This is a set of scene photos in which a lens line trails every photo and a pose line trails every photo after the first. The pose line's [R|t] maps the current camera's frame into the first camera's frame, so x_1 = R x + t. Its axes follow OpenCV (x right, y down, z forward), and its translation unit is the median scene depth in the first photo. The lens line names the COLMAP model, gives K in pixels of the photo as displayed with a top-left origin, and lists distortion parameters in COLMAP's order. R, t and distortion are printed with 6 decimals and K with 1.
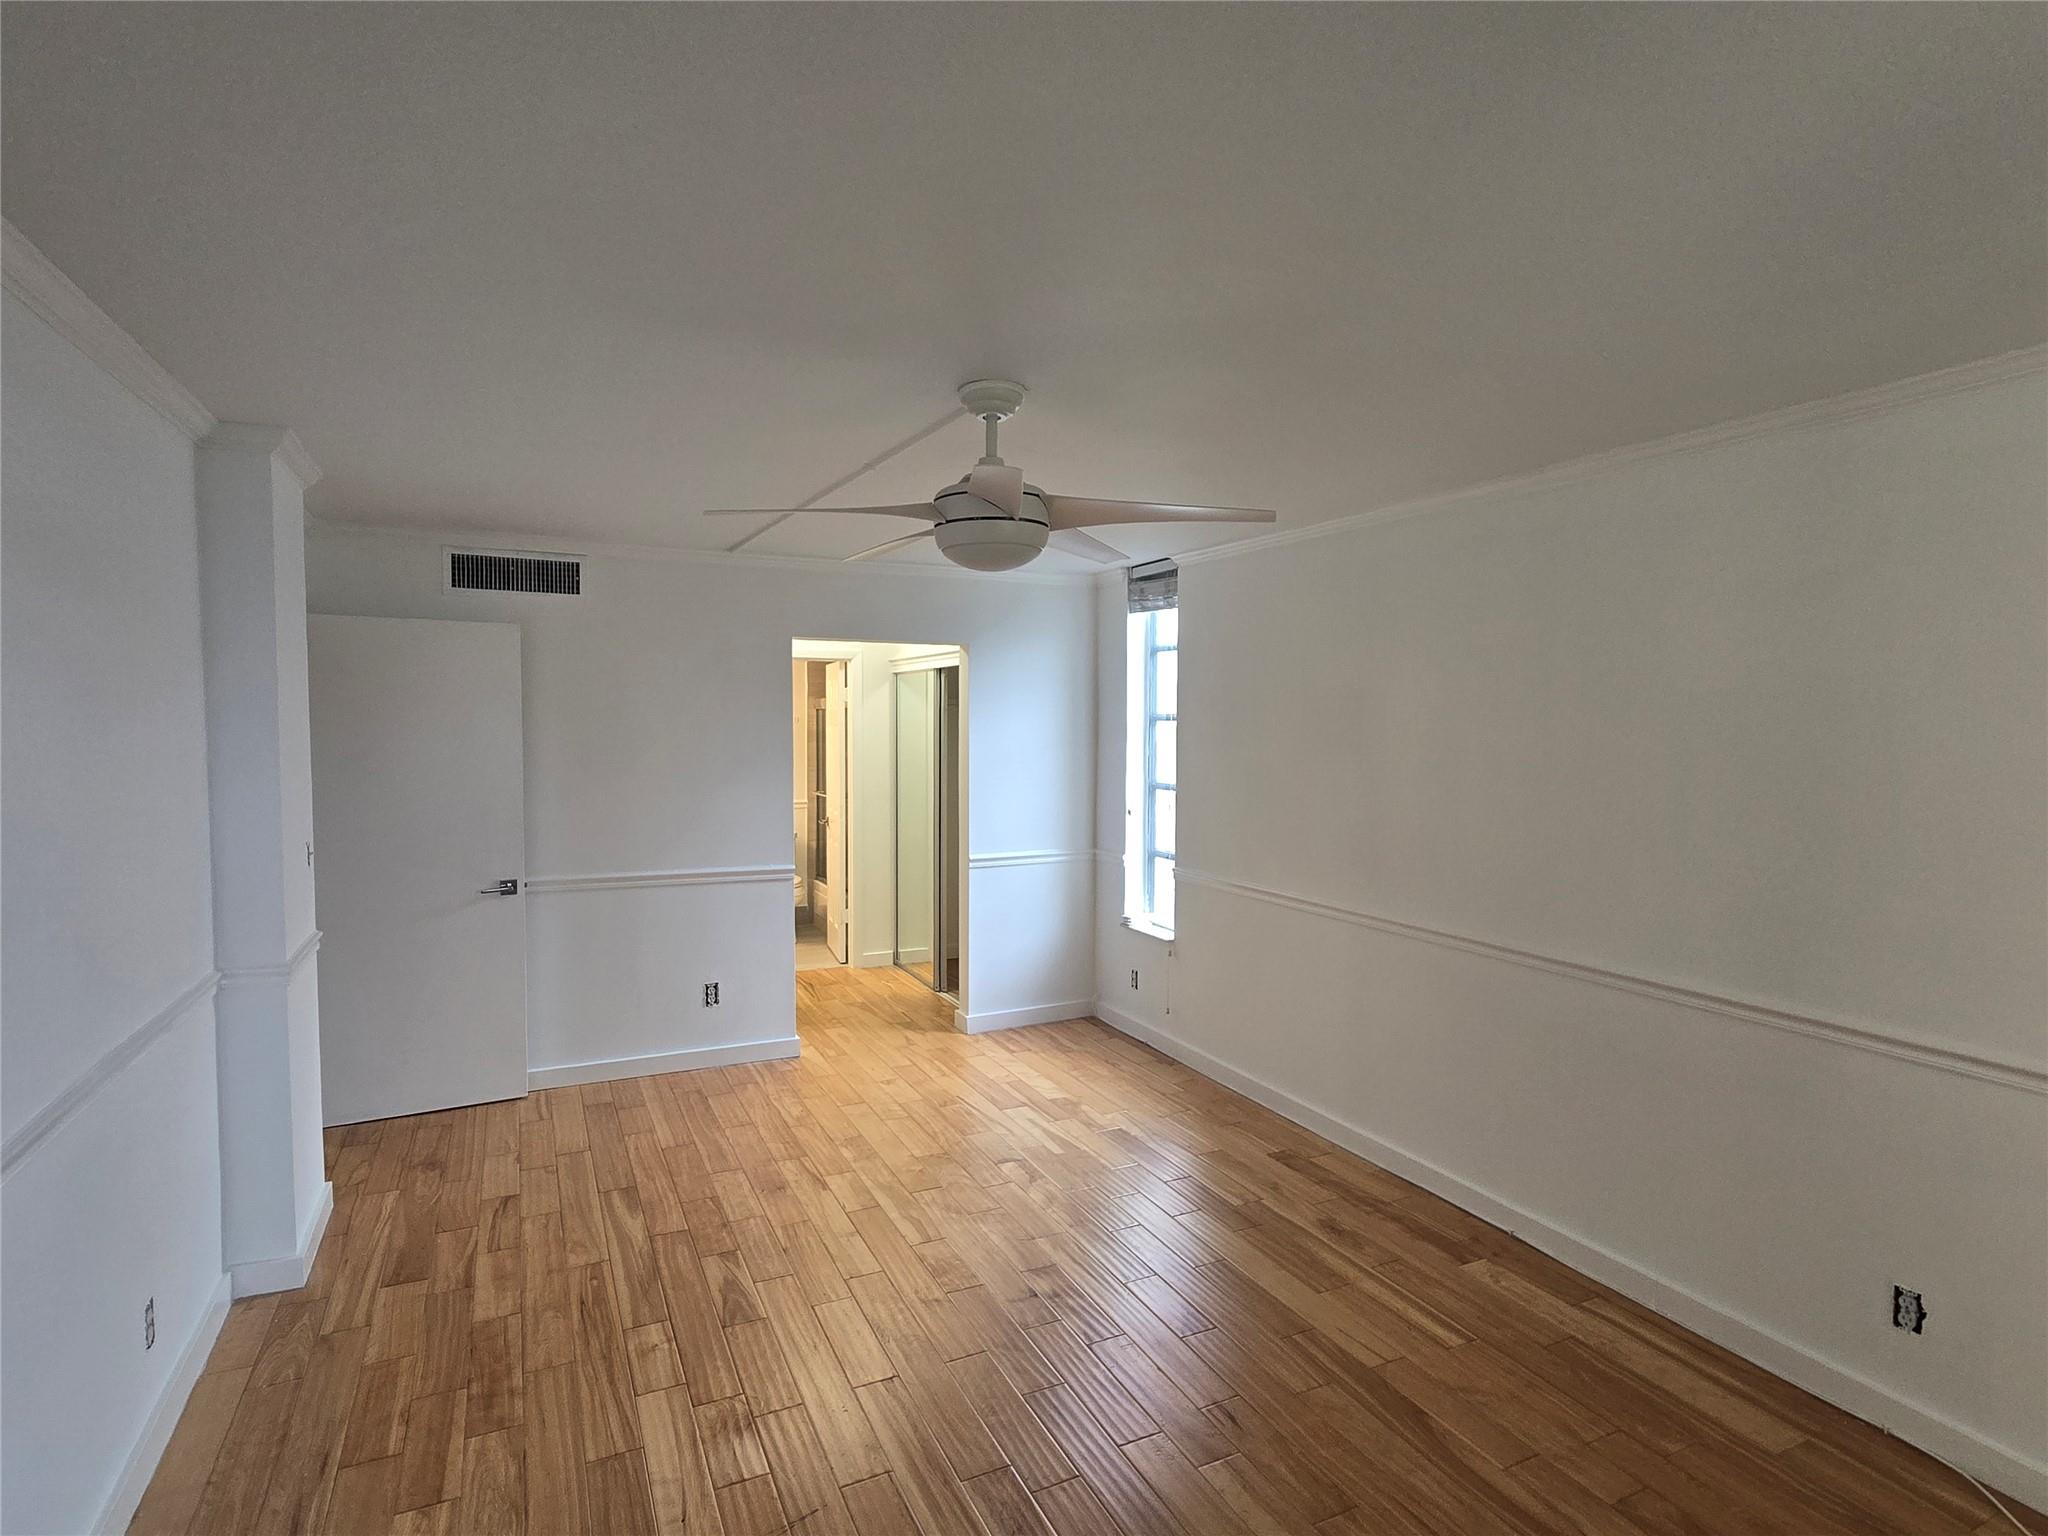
lens RADIAL K [[1027.0, 0, 1024.0], [0, 1027.0, 768.0], [0, 0, 1]] dist [-0.001705, 0.000851]
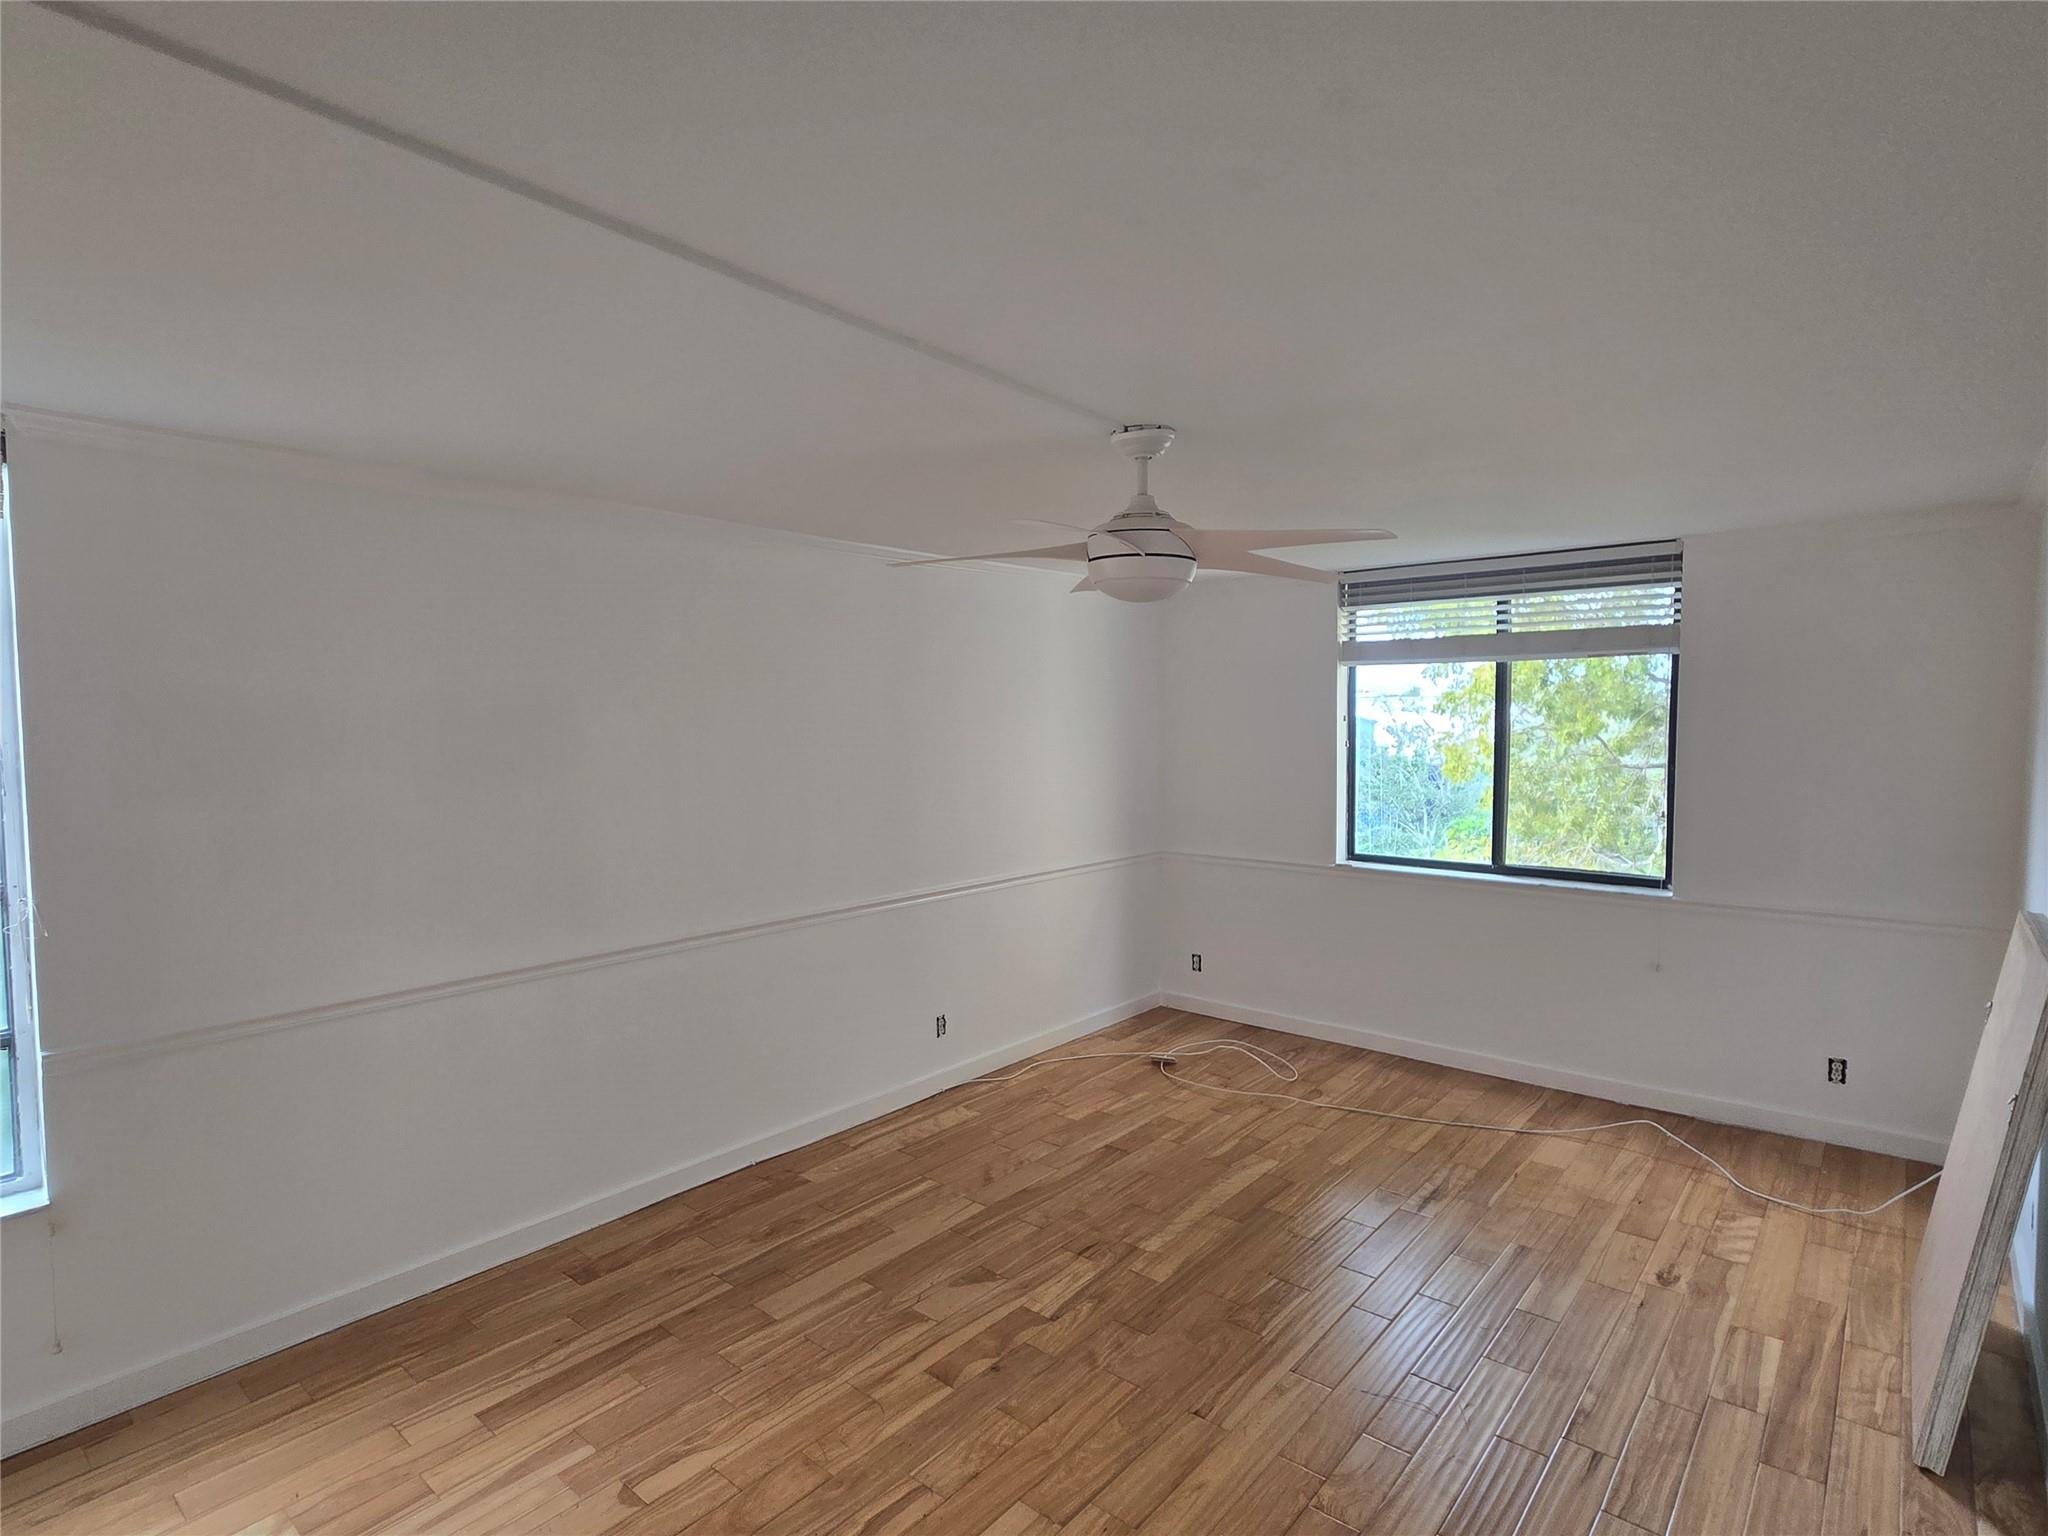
lens RADIAL K [[1027.0, 0, 1024.0], [0, 1027.0, 768.0], [0, 0, 1]] dist [-0.001705, 0.000851]
pose [[-0.389710, -0.047348, 0.919720, -0.796734], [0.050642, 0.996065, 0.072736, -0.080872], [-0.919544, 0.074922, -0.385779, 1.261175]]
